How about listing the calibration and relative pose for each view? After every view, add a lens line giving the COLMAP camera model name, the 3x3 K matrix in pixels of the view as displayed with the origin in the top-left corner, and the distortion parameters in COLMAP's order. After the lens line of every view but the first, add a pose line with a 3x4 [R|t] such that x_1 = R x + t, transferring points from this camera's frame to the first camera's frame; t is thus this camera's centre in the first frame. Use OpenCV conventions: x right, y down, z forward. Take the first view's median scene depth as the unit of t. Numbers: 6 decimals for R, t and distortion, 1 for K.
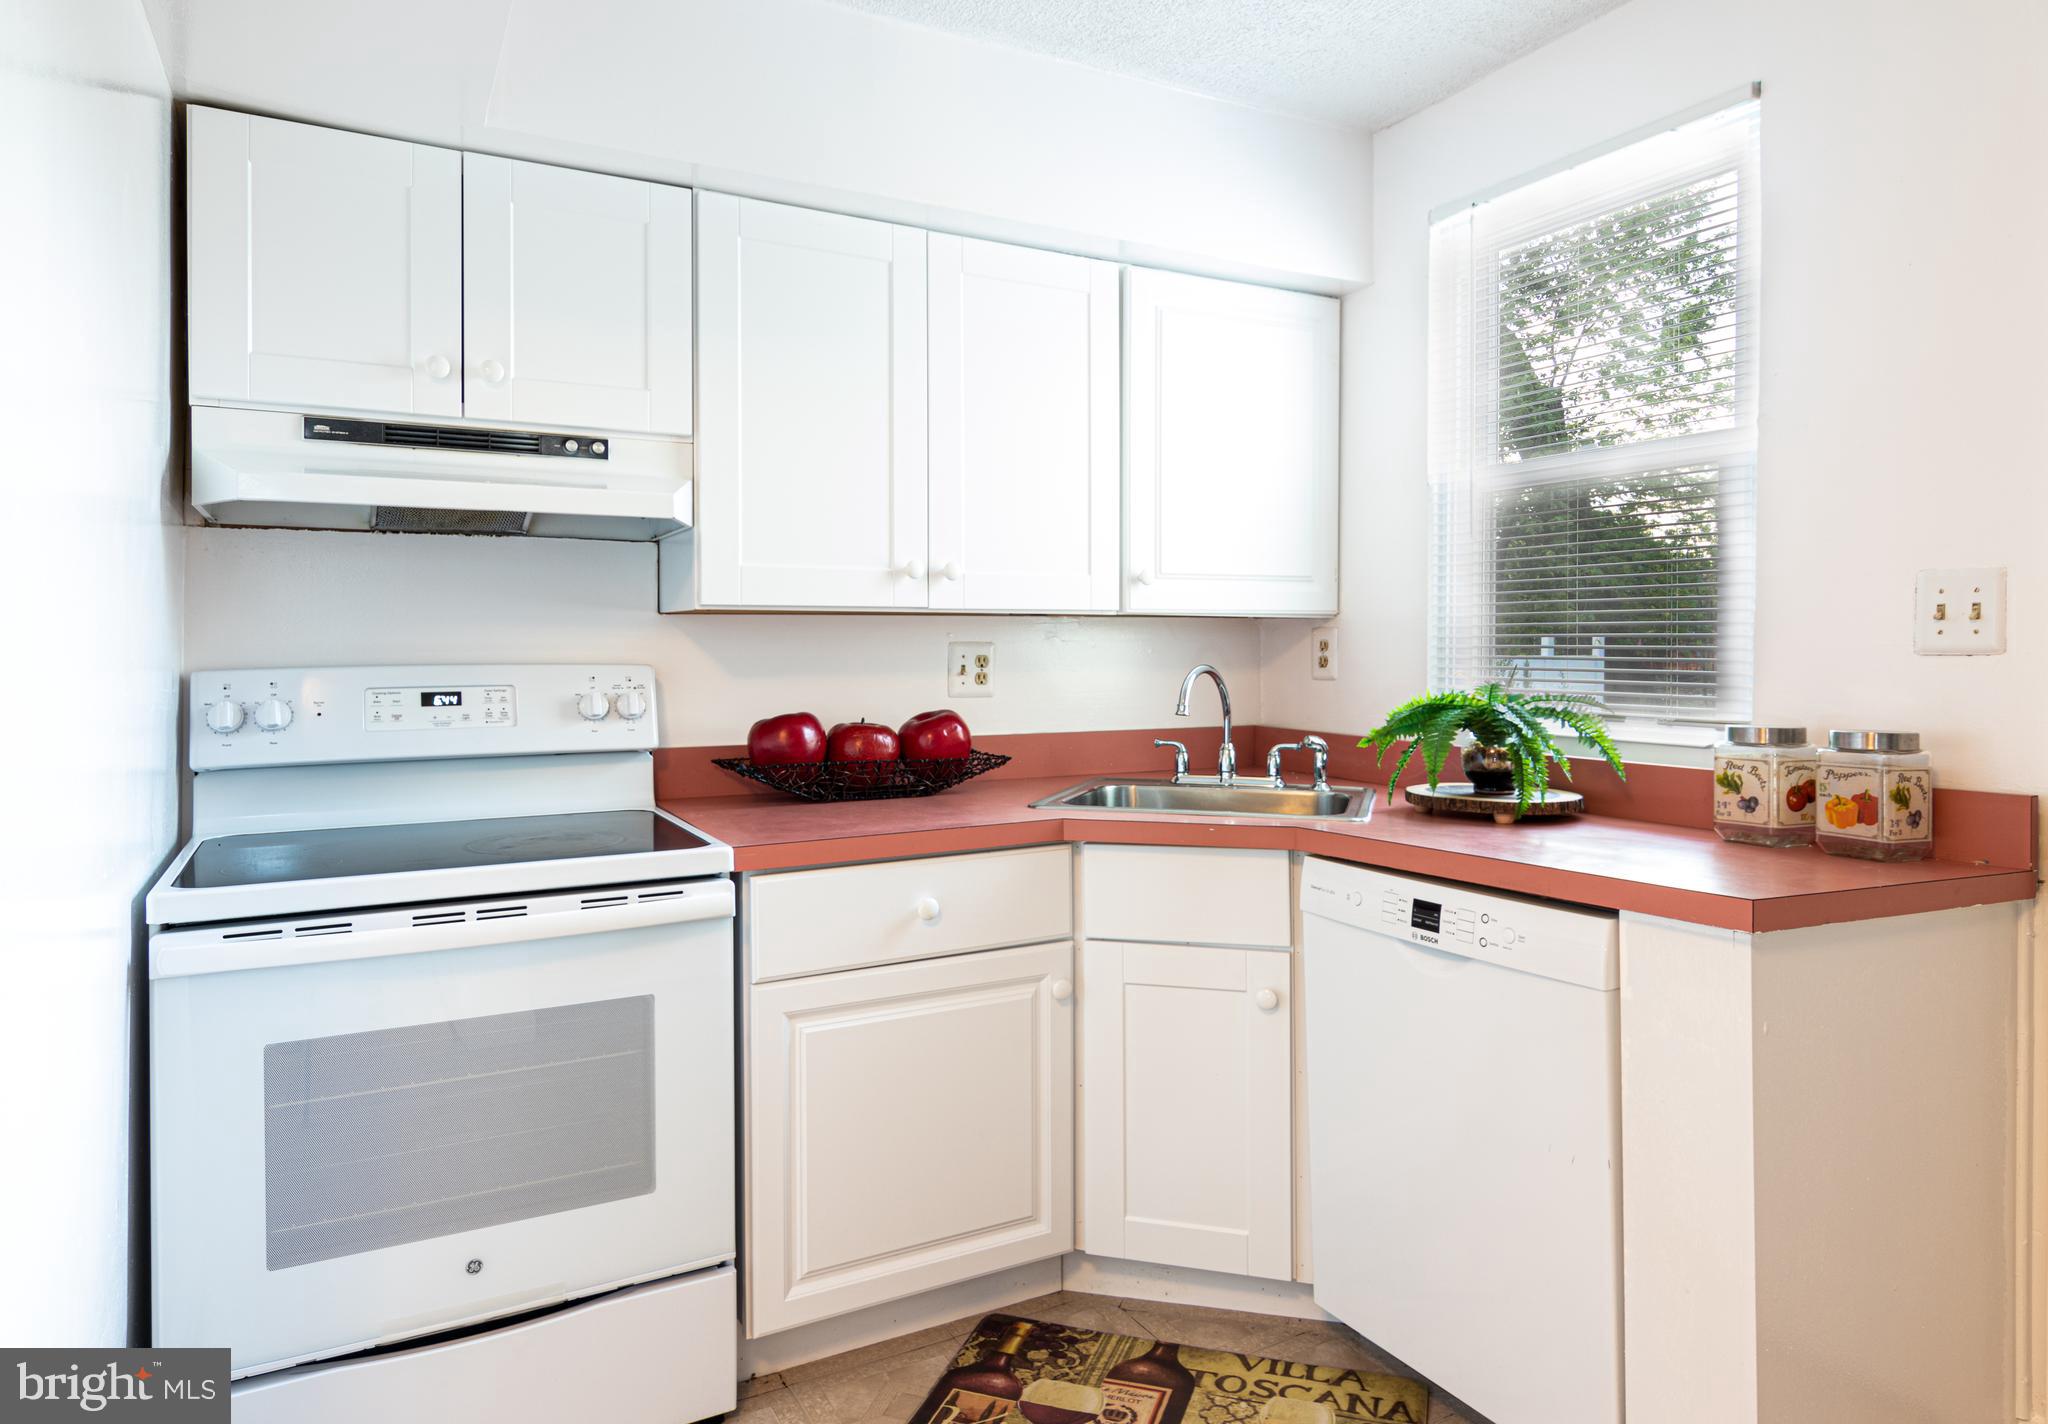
lens RADIAL K [[1267.1, 0, 1024.0], [0, 1267.1, 712.0], [0, 0, 1]] dist [0.002572, 0.000809]
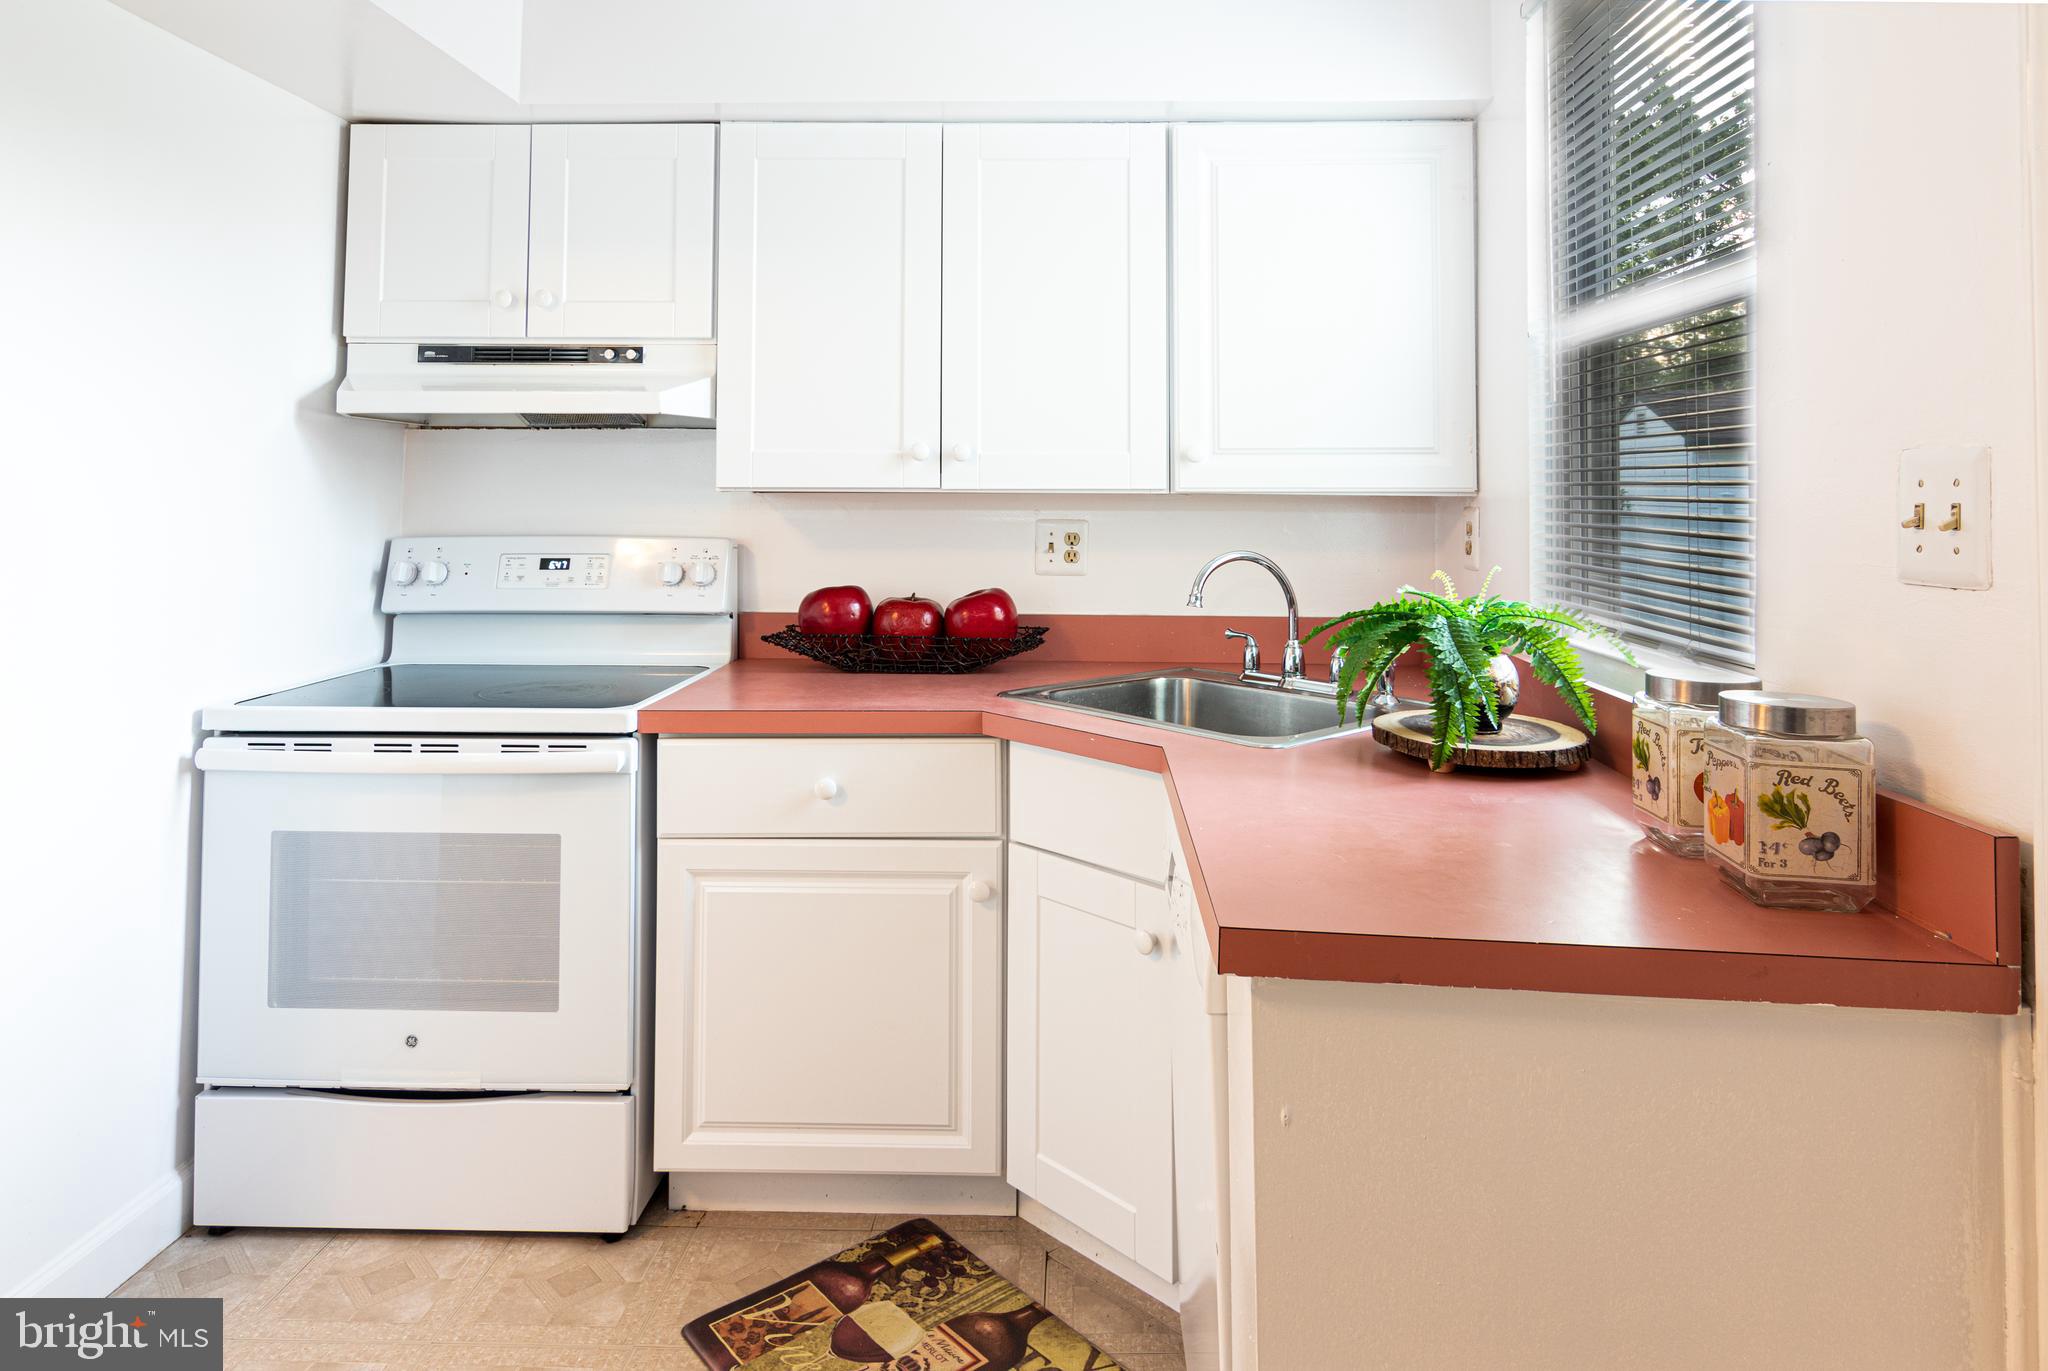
lens RADIAL K [[1208.2, 0, 1027.6], [0, 1208.2, 495.7], [0, 0, 1]] dist [-0.000296, -0.000302]
pose [[0.866694, 0.006064, -0.498803, 0.524960], [-0.032972, 0.998436, -0.045154, -0.039106], [0.497748, 0.055581, 0.865539, 0.220009]]
